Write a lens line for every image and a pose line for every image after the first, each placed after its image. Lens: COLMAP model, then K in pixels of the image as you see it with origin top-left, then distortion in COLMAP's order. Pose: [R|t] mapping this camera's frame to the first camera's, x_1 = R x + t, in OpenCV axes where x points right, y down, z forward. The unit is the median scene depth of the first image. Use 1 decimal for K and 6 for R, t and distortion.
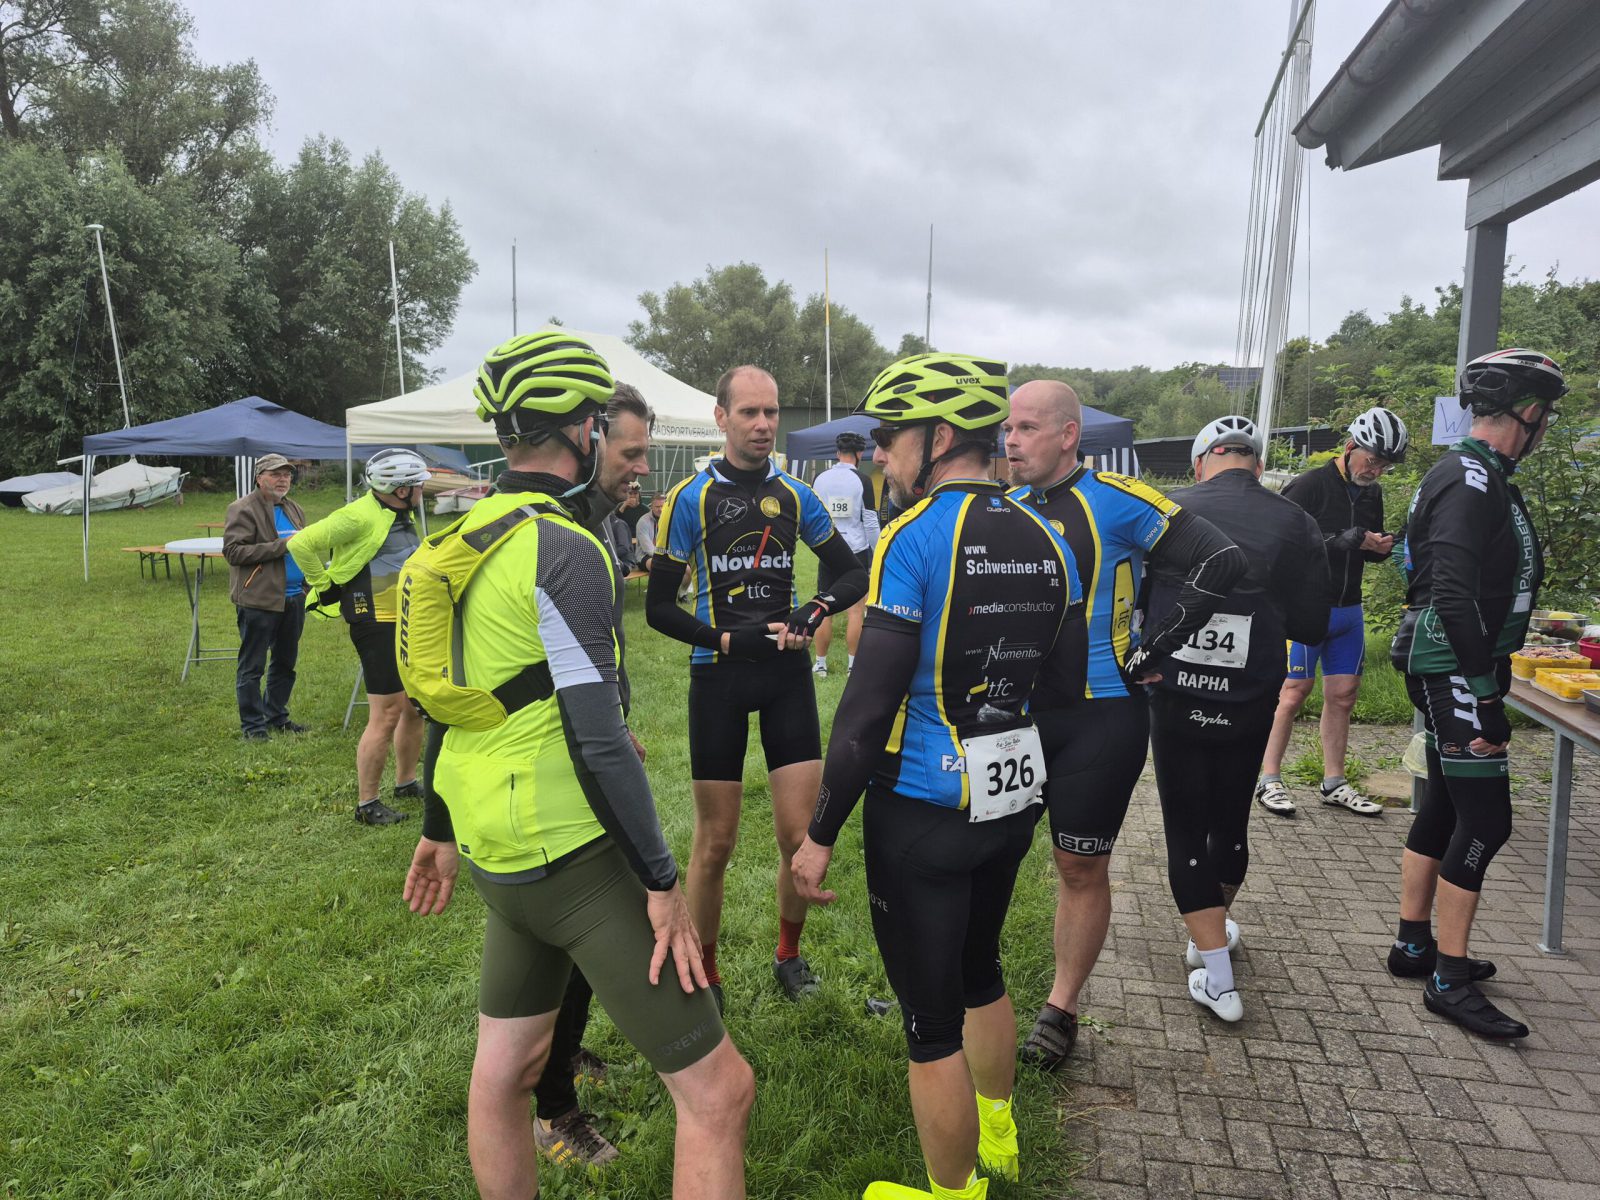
lens RADIAL K [[1068.8, 0, 800.0], [0, 1068.8, 600.0], [0, 0, 1]] dist [-0.032838, 0.177018]
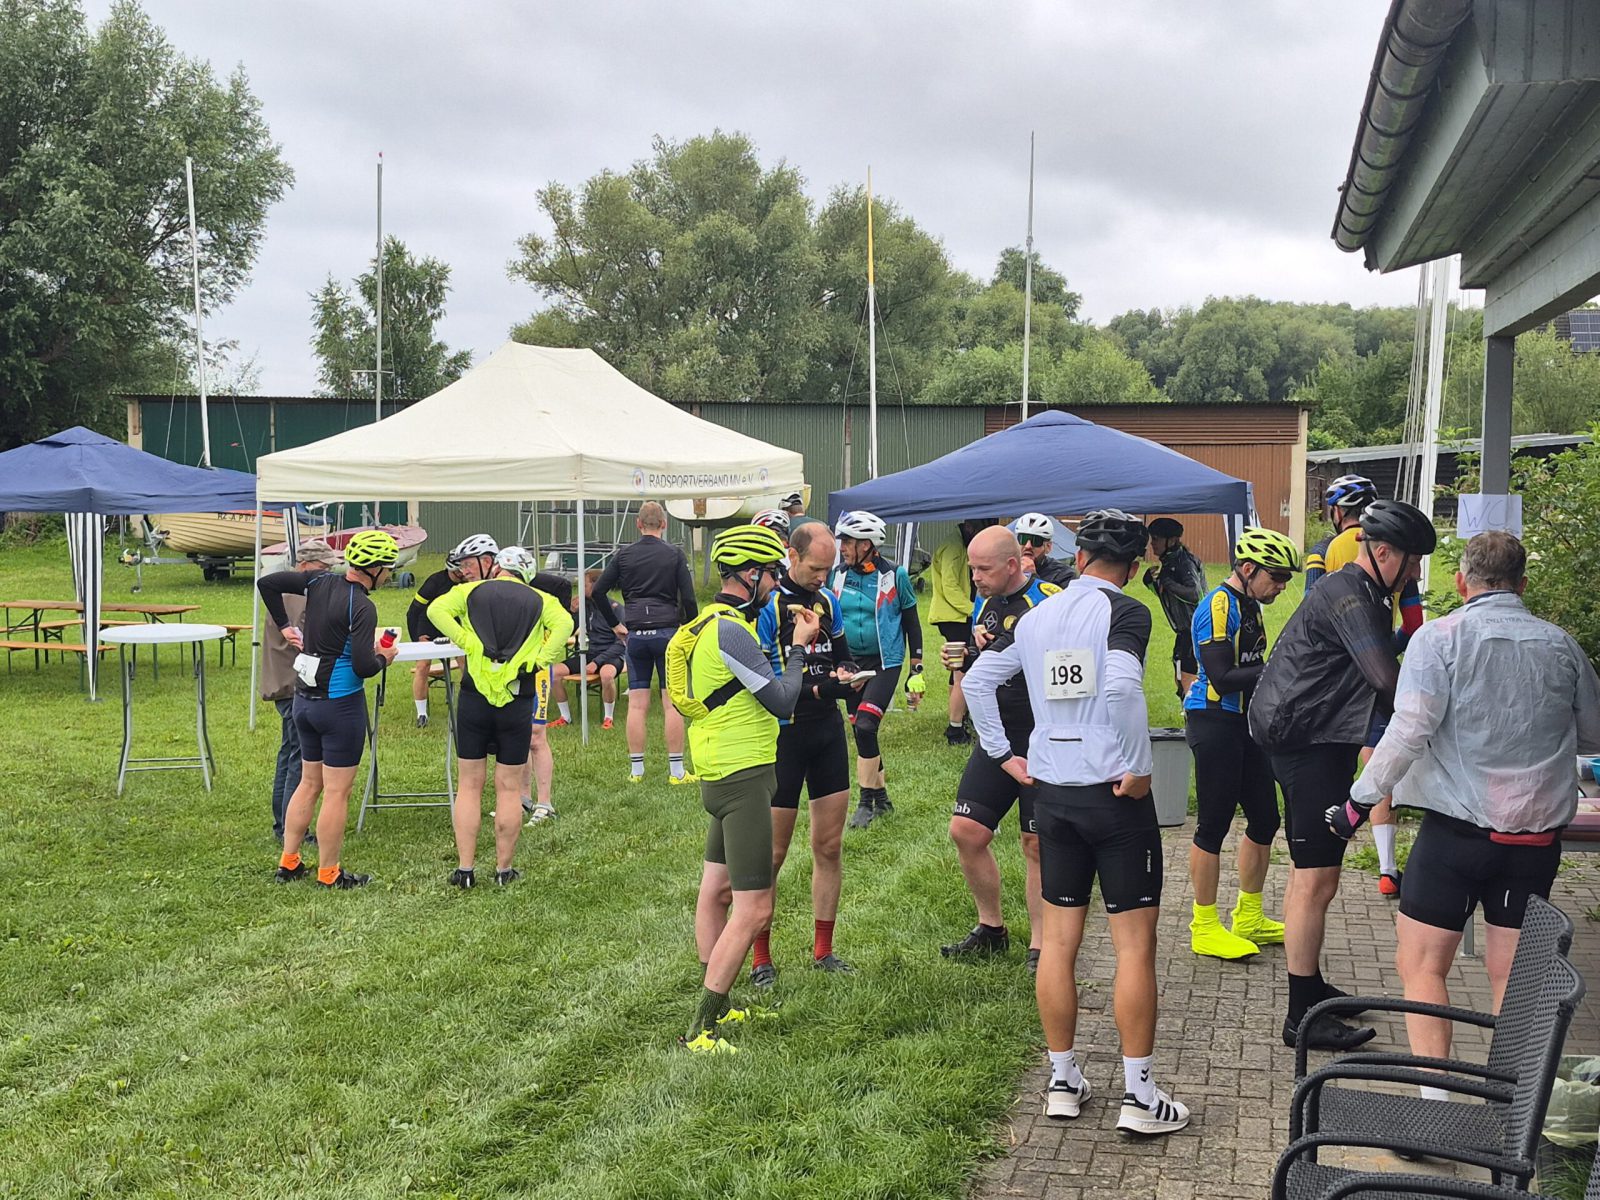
lens RADIAL K [[1068.8, 0, 800.0], [0, 1068.8, 600.0], [0, 0, 1]] dist [-0.032838, 0.177018]
pose [[0.999355, -0.000900, -0.035909, 0.009760], [-0.002464, 0.995613, -0.093535, -0.011690], [0.035835, 0.093563, 0.994968, 0.405132]]
